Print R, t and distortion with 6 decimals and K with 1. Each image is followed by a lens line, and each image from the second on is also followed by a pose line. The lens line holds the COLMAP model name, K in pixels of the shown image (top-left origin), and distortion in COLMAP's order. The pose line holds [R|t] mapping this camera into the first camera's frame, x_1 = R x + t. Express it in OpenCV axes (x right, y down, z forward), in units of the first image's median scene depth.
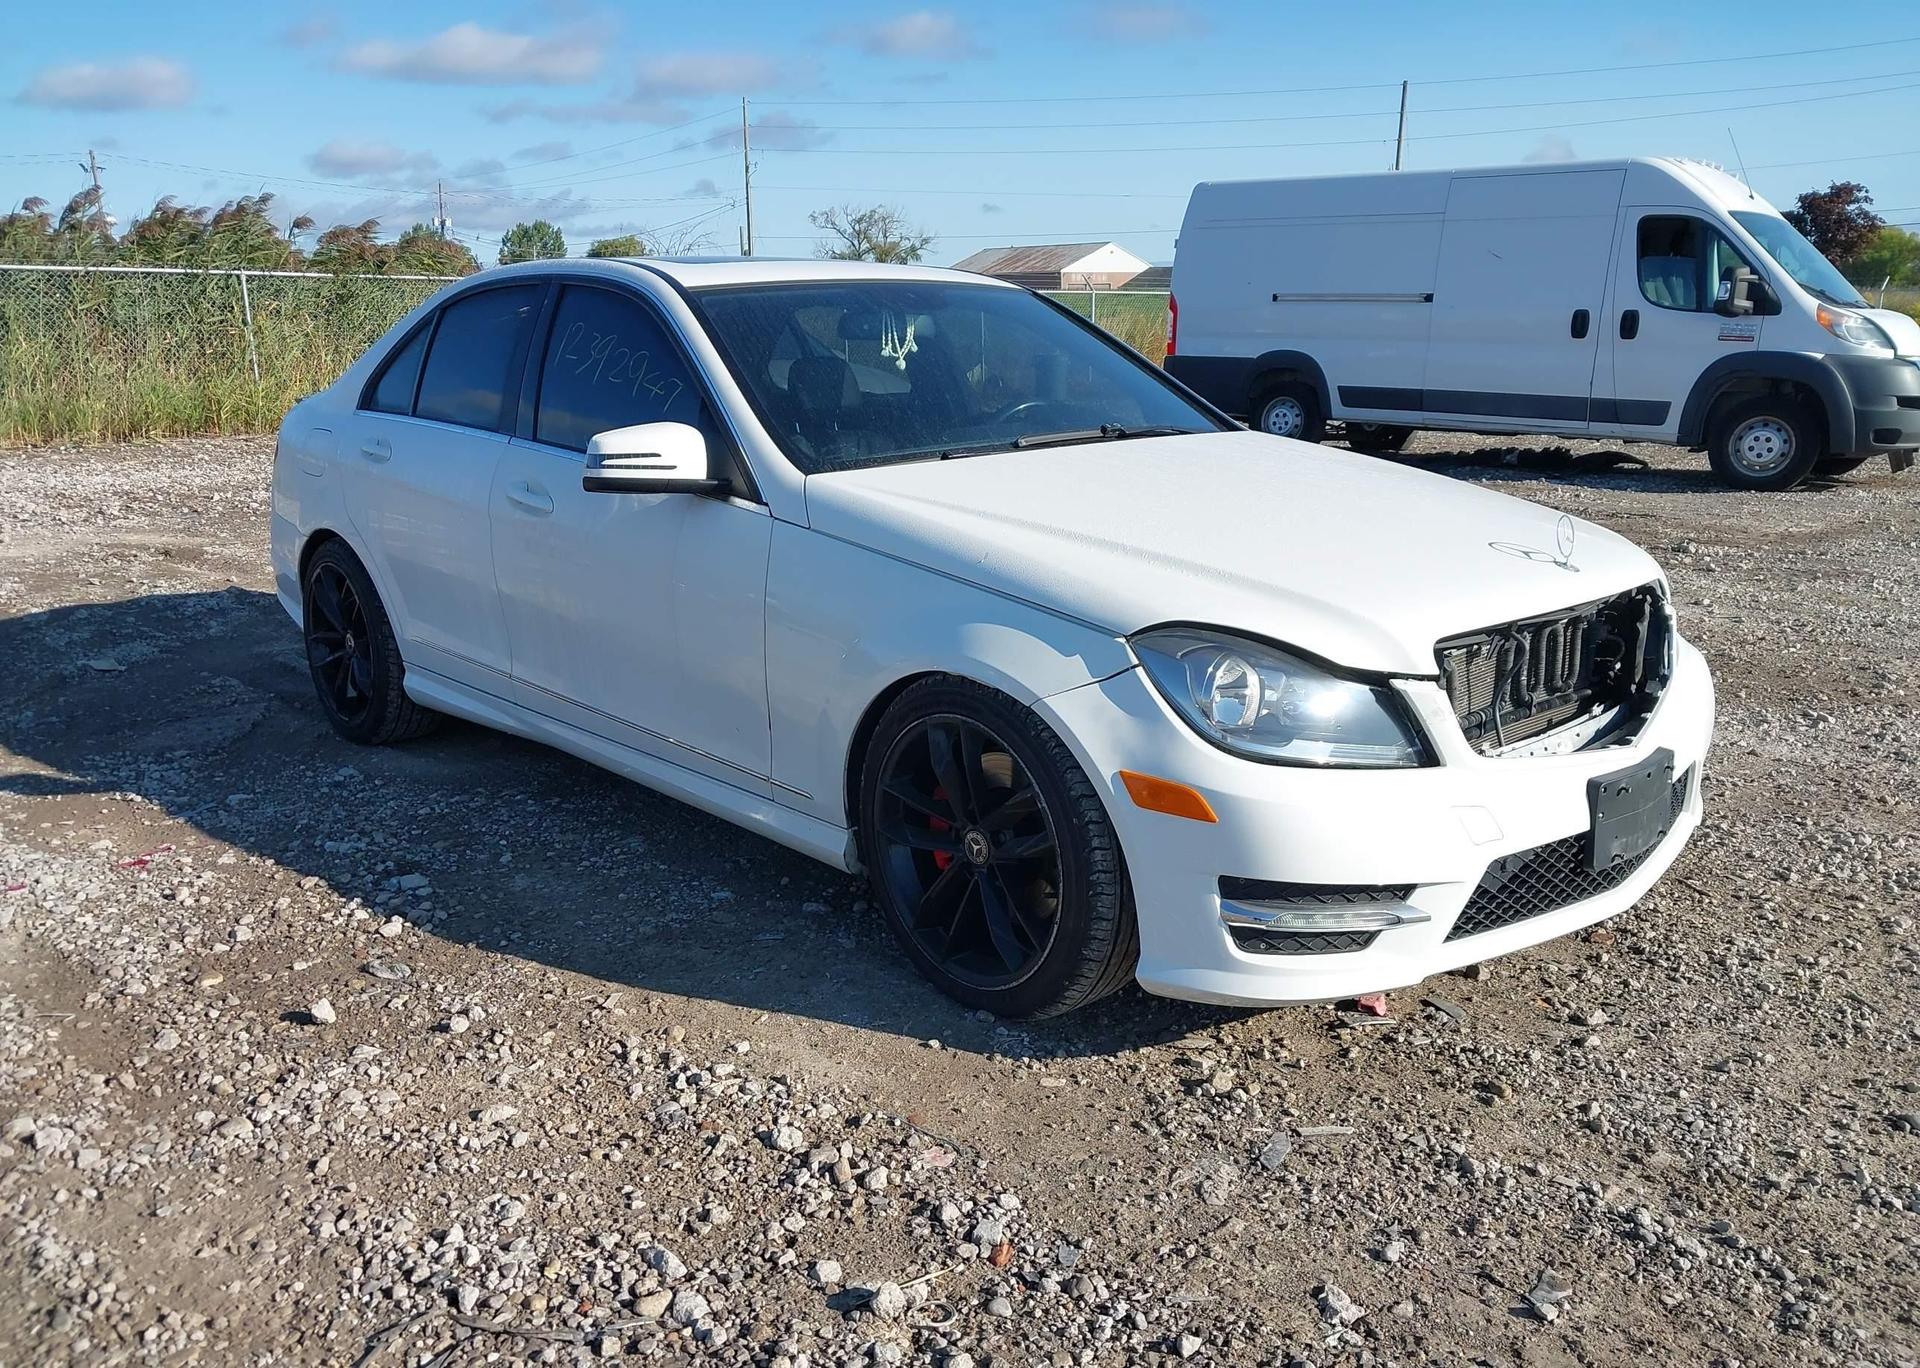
lens RADIAL K [[1529.1, 0, 950.8], [0, 1529.1, 700.5], [0, 0, 1]] dist [0.011106, -0.016114]
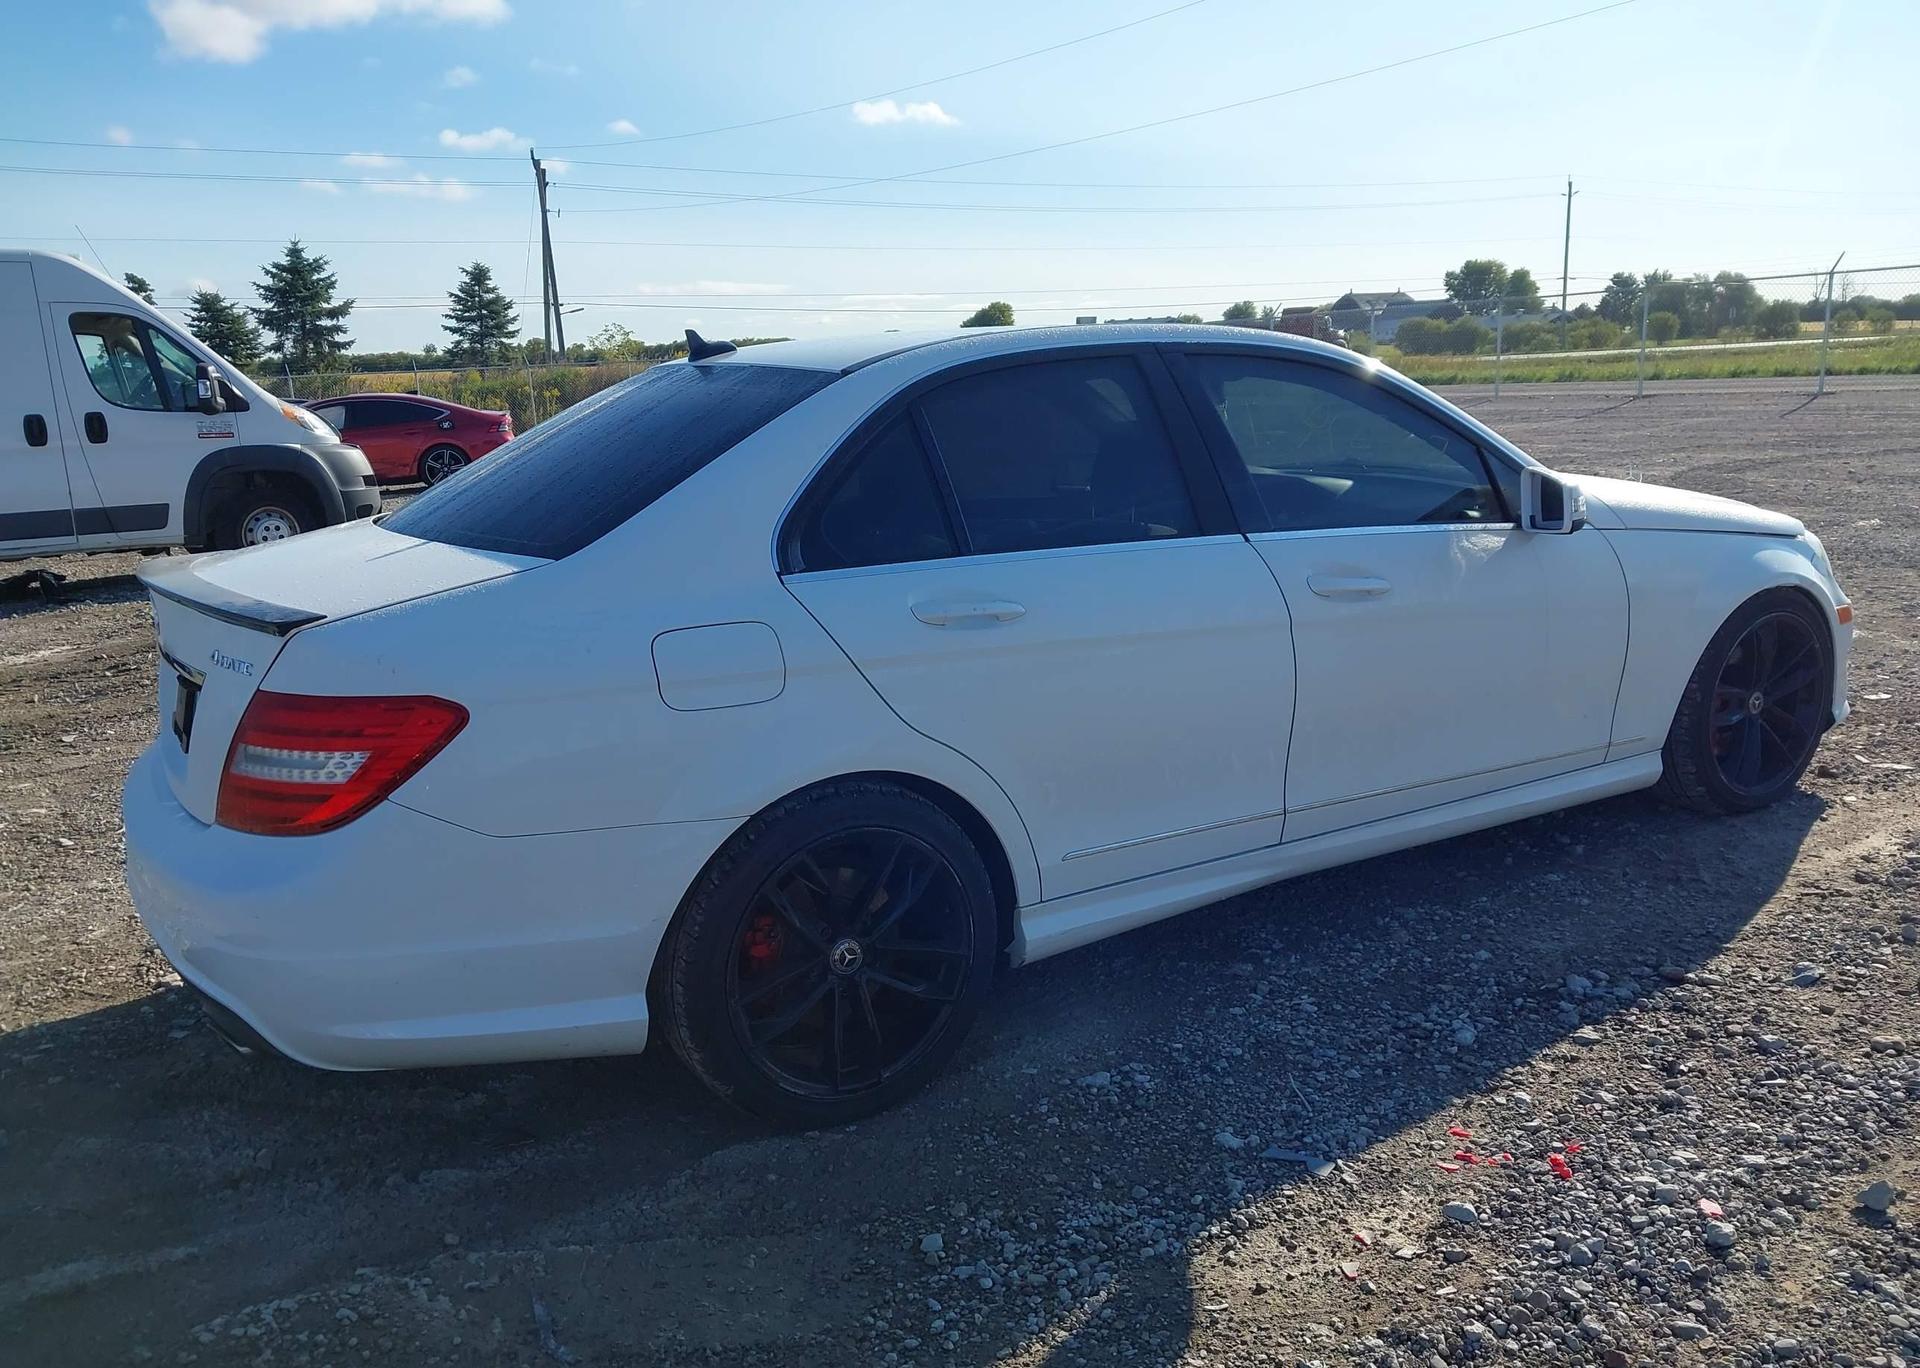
lens RADIAL K [[1529.1, 0, 960.4], [0, 1529.1, 678.1], [0, 0, 1]] dist [0.011106, -0.016114]
pose [[0.191319, -0.197853, 0.961380, -1.267538], [0.277798, 0.950339, 0.140297, -0.288959], [-0.941395, 0.240228, 0.236781, 1.087614]]
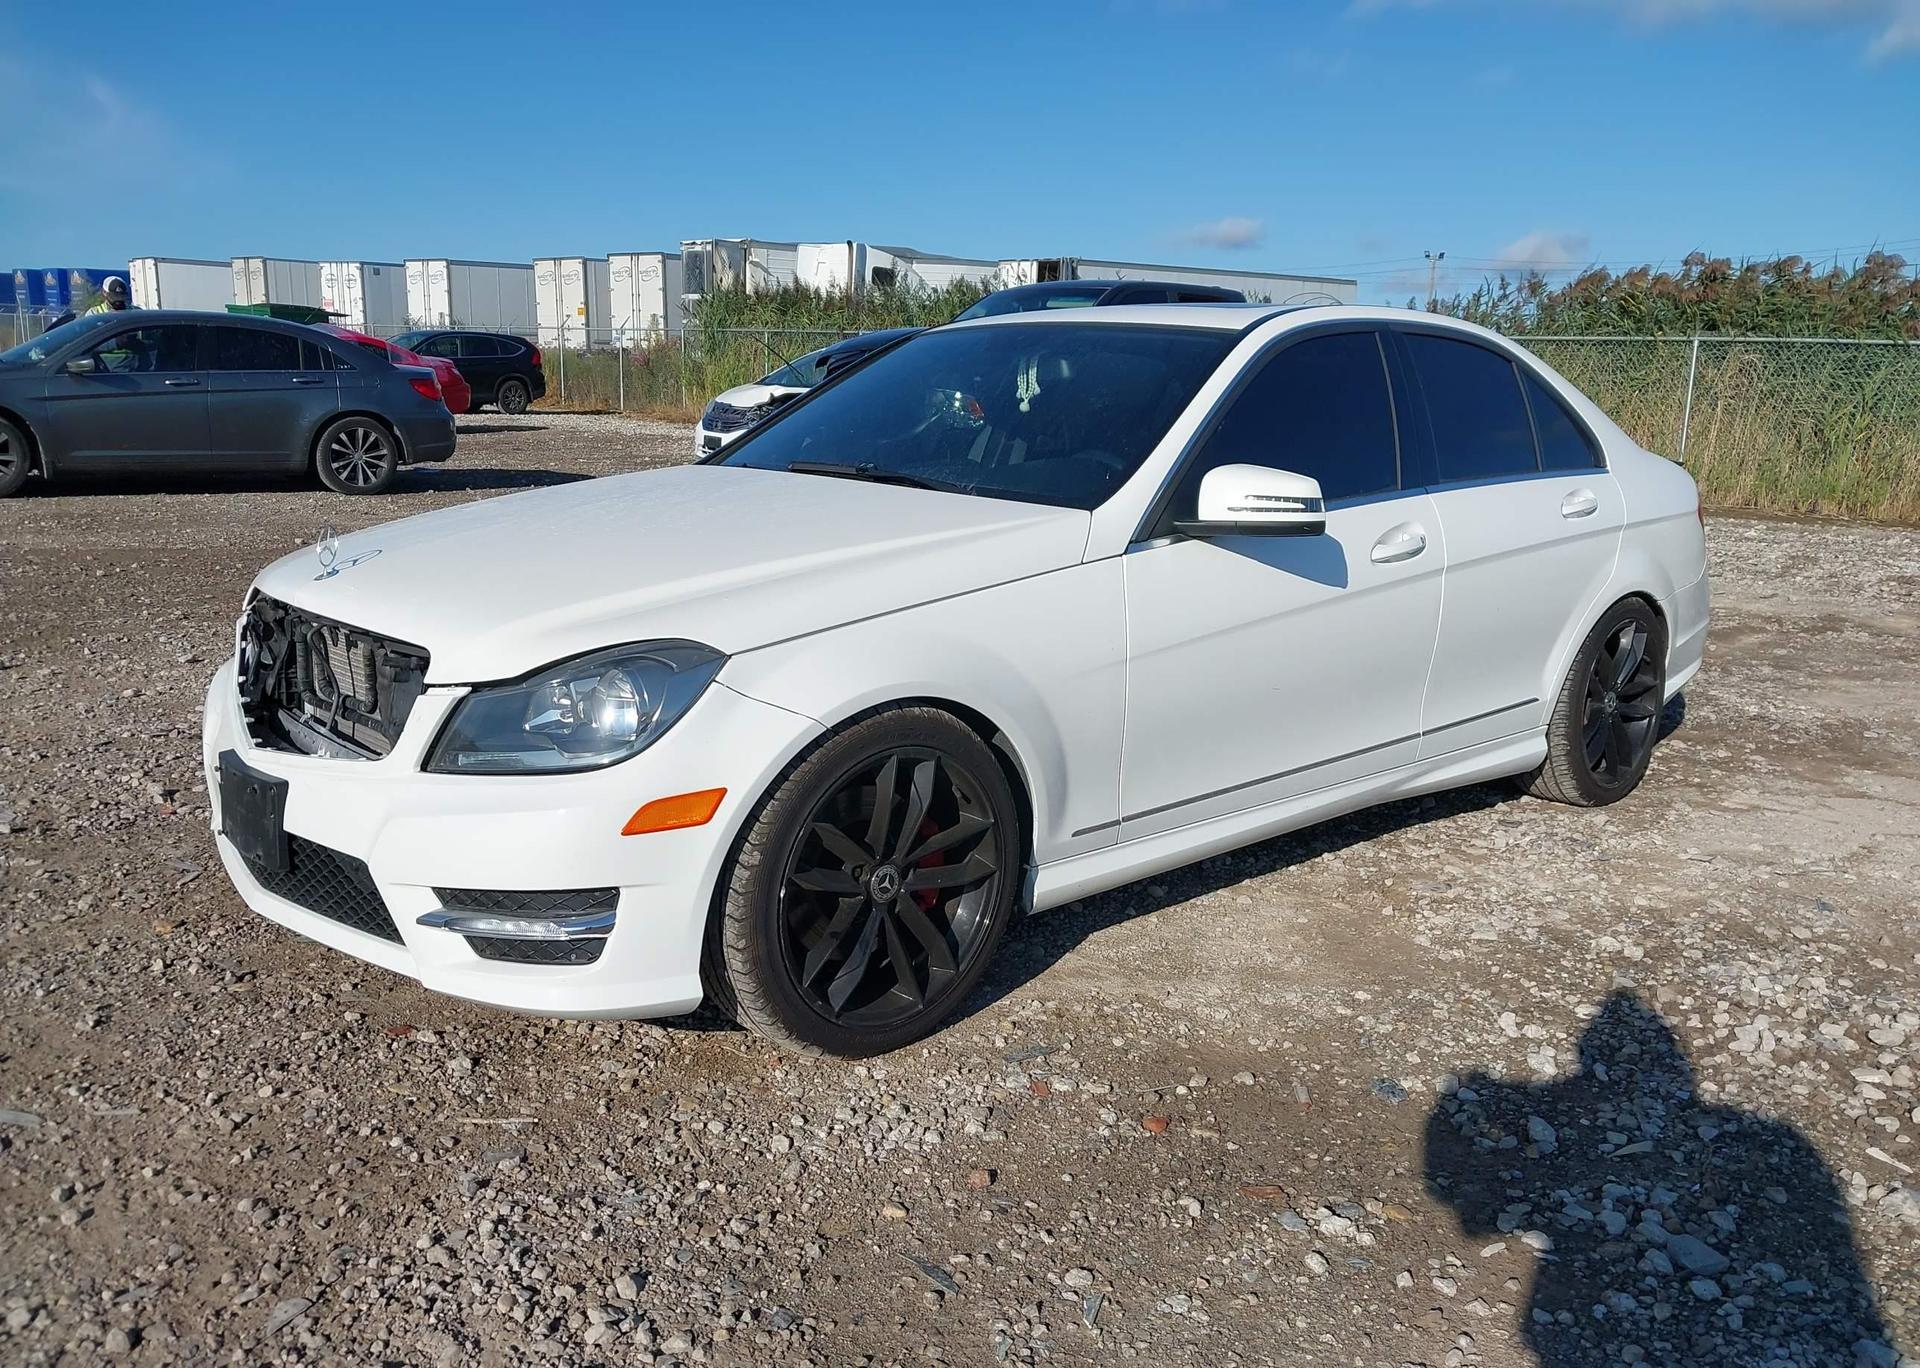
lens RADIAL K [[1529.1, 0, 951.7], [0, 1529.1, 675.4], [0, 0, 1]] dist [0.011106, -0.016114]
pose [[-0.022716, 0.193300, -0.980877, 1.122687], [-0.265567, 0.944715, 0.192324, -0.262751], [0.963825, 0.264857, 0.029874, 1.093702]]
